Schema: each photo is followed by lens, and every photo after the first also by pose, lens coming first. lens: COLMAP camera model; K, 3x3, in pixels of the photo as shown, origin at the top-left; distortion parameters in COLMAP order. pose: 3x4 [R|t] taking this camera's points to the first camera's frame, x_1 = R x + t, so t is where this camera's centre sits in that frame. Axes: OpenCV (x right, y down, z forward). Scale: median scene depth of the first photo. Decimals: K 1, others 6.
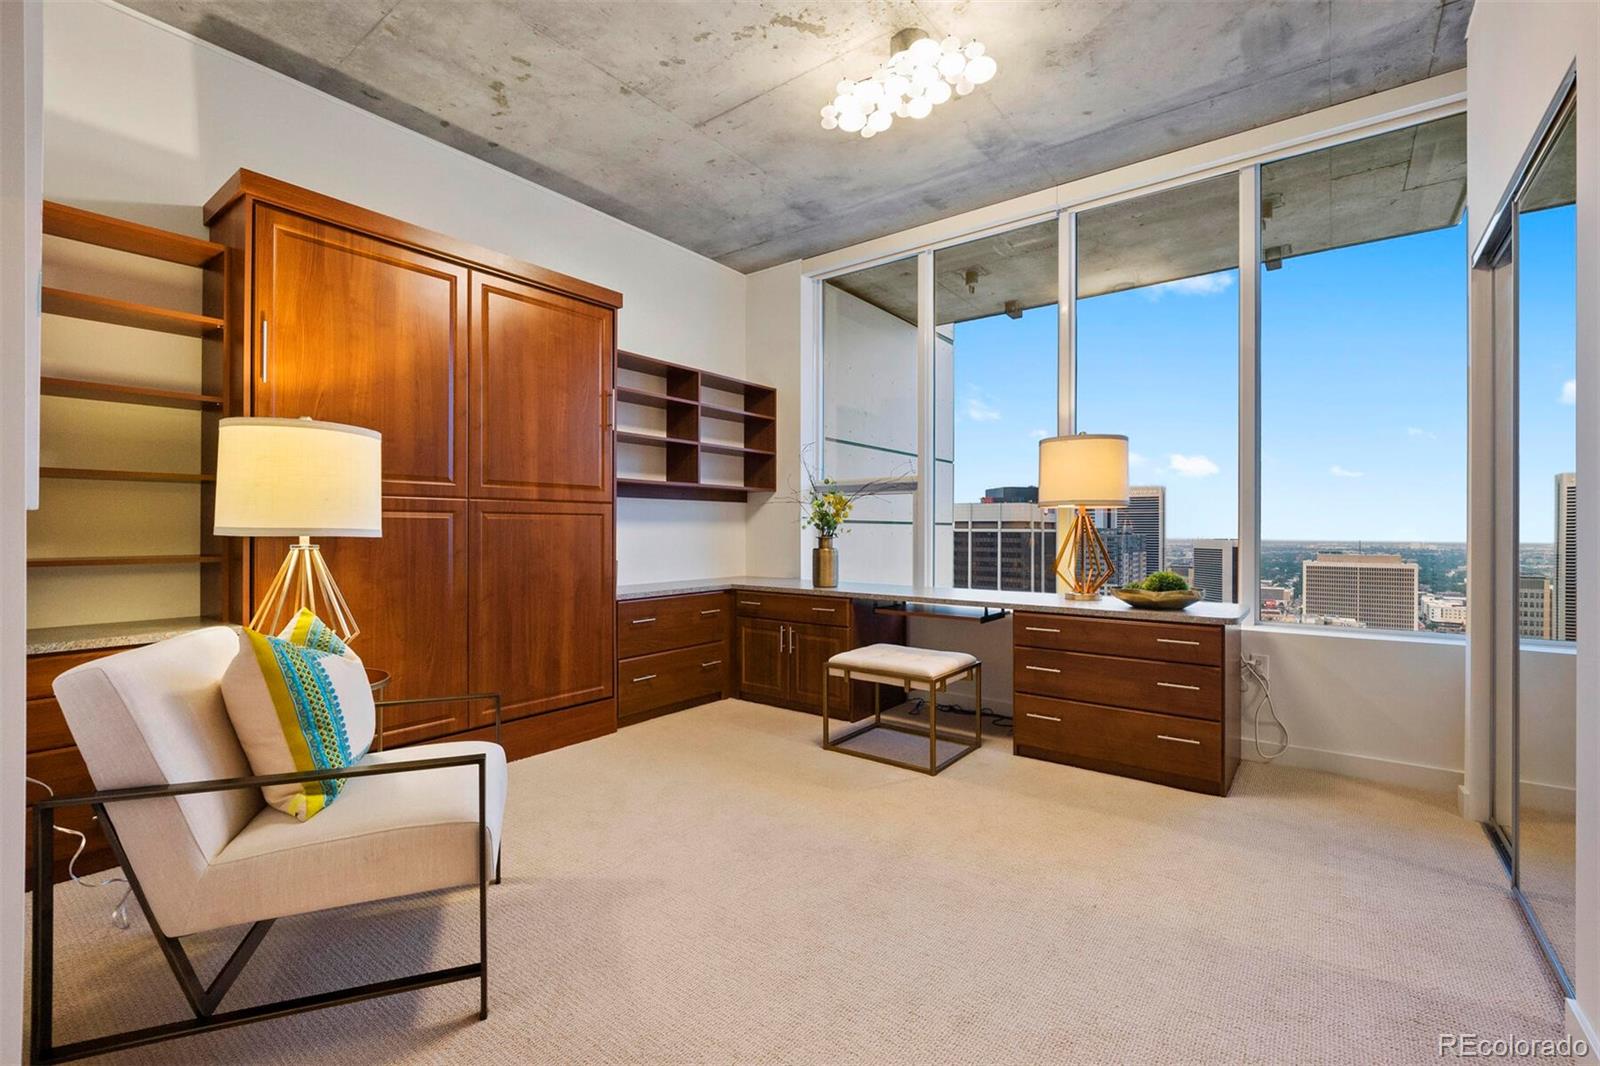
lens RADIAL K [[707.2, 0, 822.5], [0, 707.2, 534.6], [0, 0, 1]] dist [0.005702, -0.000548]
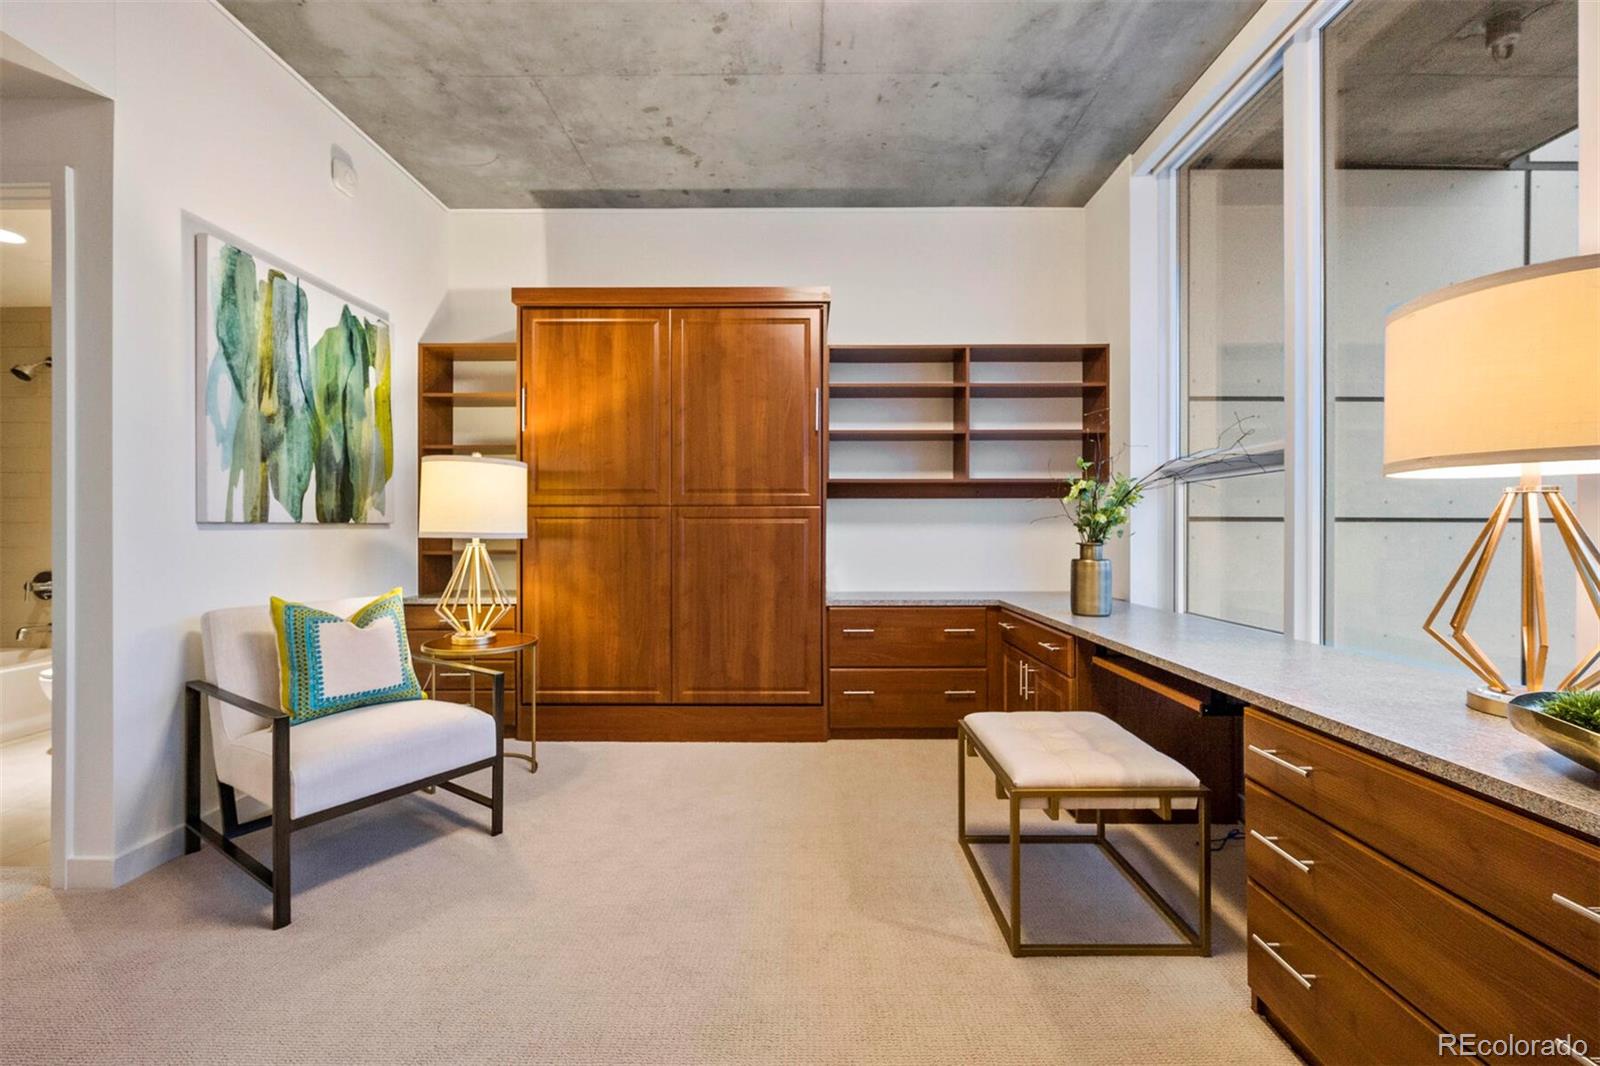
lens RADIAL K [[649.3, 0, 816.5], [0, 649.3, 536.0], [0, 0, 1]] dist [-0.002847, 0.000850]
pose [[0.583124, 0.004396, -0.812371, 0.412987], [-0.004897, 0.999986, 0.001896, -0.003819], [0.812368, 0.002873, 0.583138, 0.465327]]
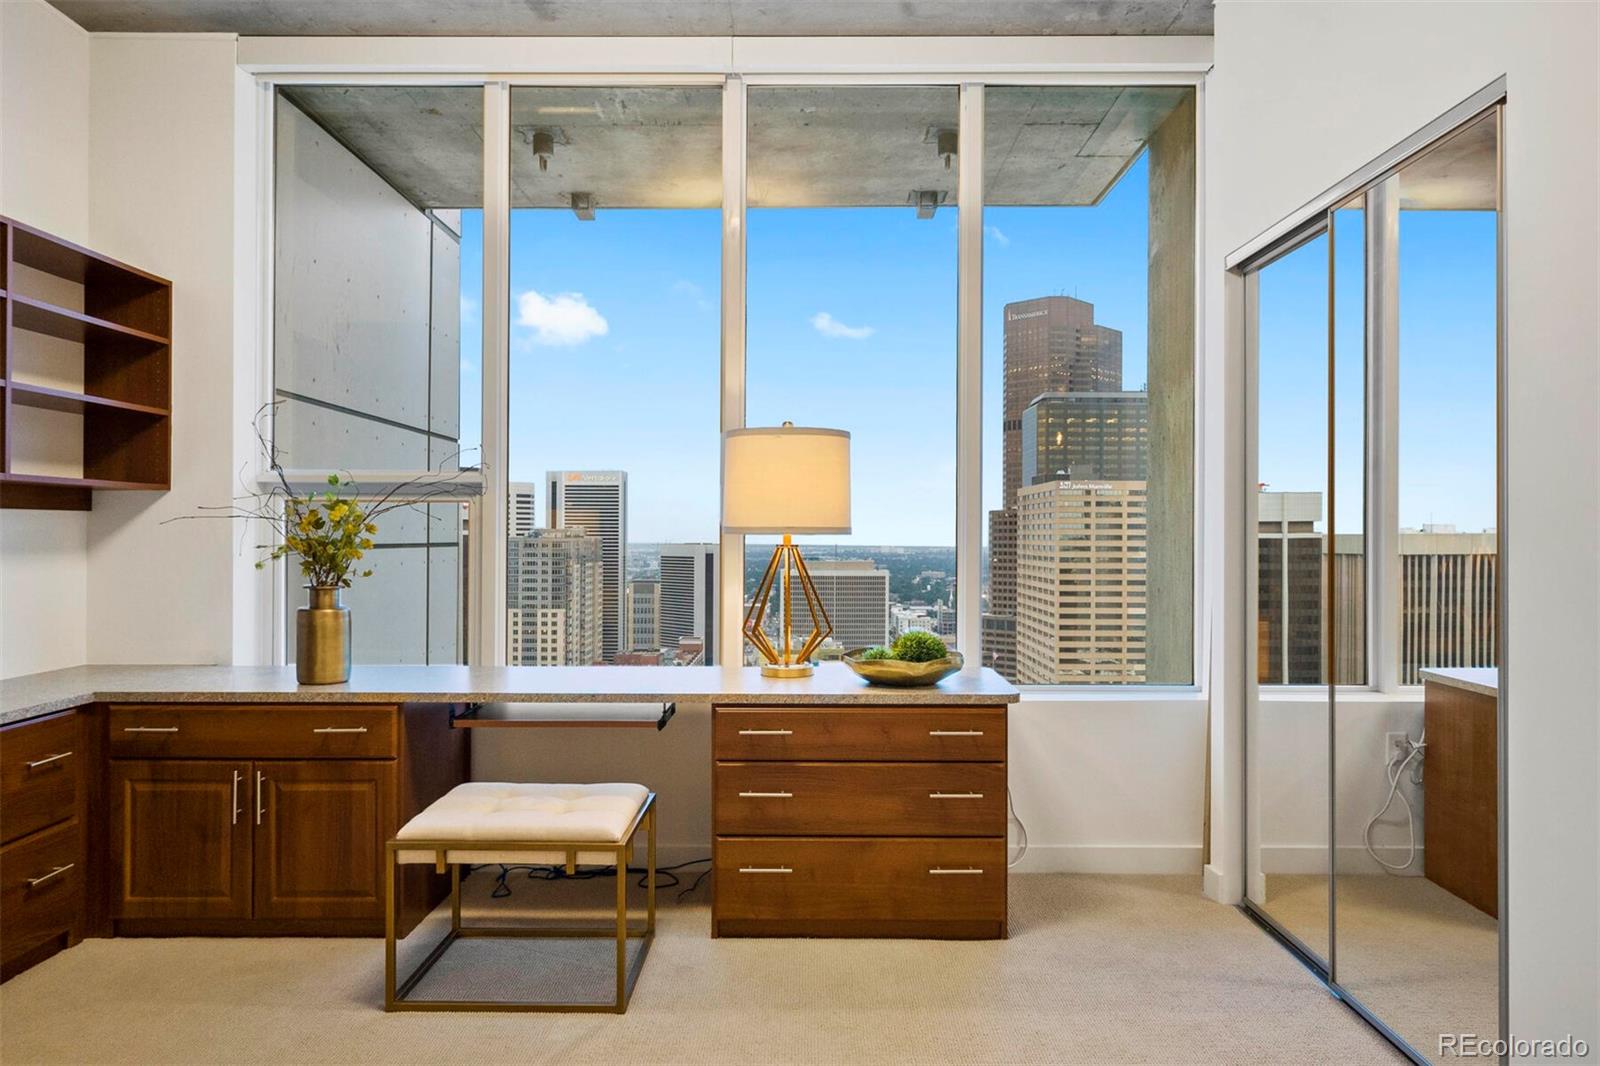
lens RADIAL K [[1059.5, 0, 818.3], [0, 1059.5, 534.0], [0, 0, 1]] dist [0.015625, 0.001563]
pose [[0.806478, -0.000968, 0.591264, -0.187135], [0.003029, 0.999992, -0.002495, -0.036308], [-0.591257, 0.003804, 0.806475, 0.178568]]
